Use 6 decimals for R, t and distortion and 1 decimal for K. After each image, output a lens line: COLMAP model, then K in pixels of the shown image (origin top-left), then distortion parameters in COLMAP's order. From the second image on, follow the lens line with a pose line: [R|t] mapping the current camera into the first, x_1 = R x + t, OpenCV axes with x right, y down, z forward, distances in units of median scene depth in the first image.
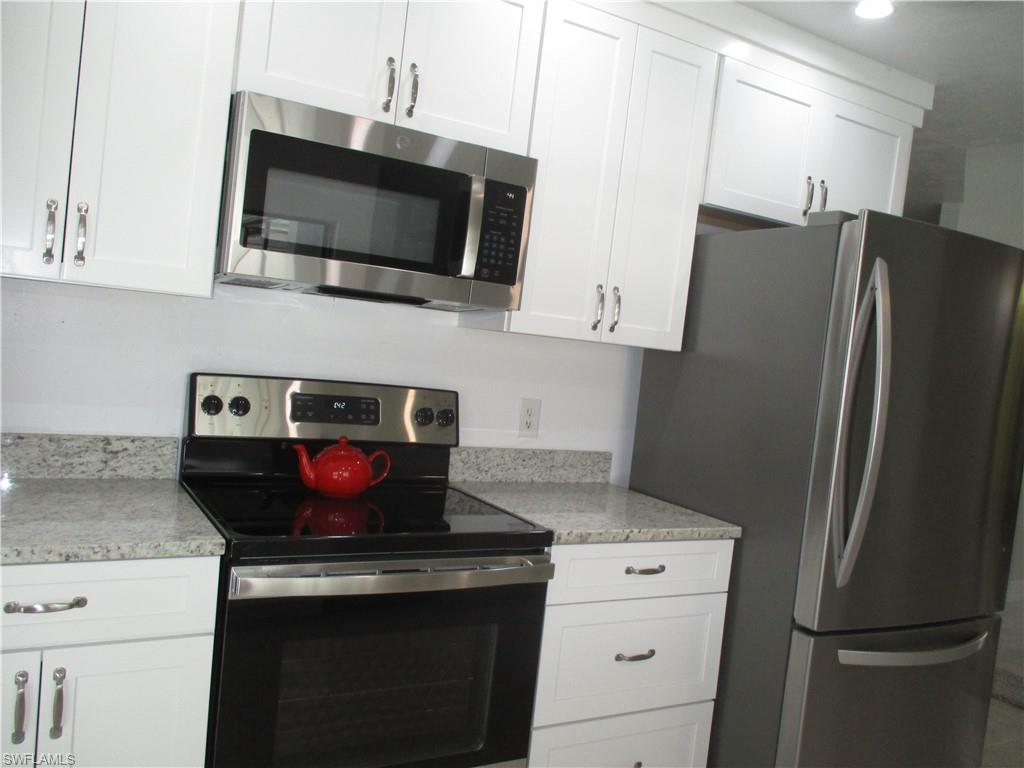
lens RADIAL K [[872.0, 0, 512.0], [0, 872.0, 384.0], [0, 0, 1]] dist [-0.026951, -0.009091]
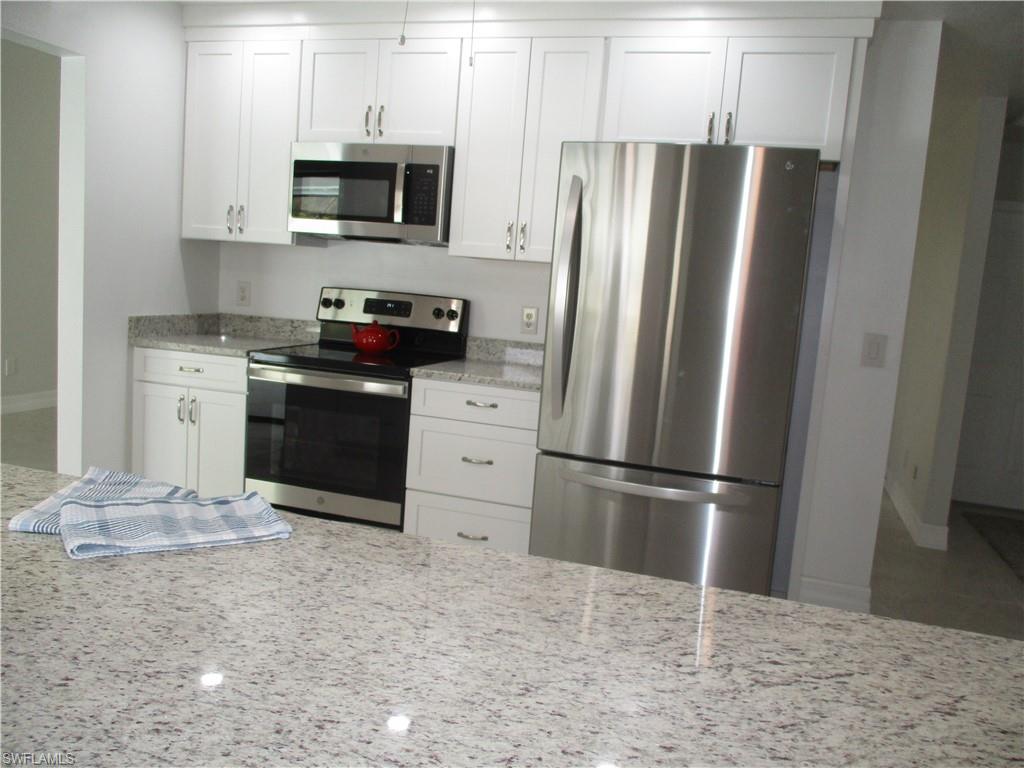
lens RADIAL K [[872.0, 0, 512.0], [0, 872.0, 384.0], [0, 0, 1]] dist [-0.026951, -0.009091]
pose [[0.657349, 0.032315, -0.752893, 1.365891], [-0.042672, 0.999073, 0.005624, 0.172243], [0.752377, 0.028431, 0.658119, 0.042017]]
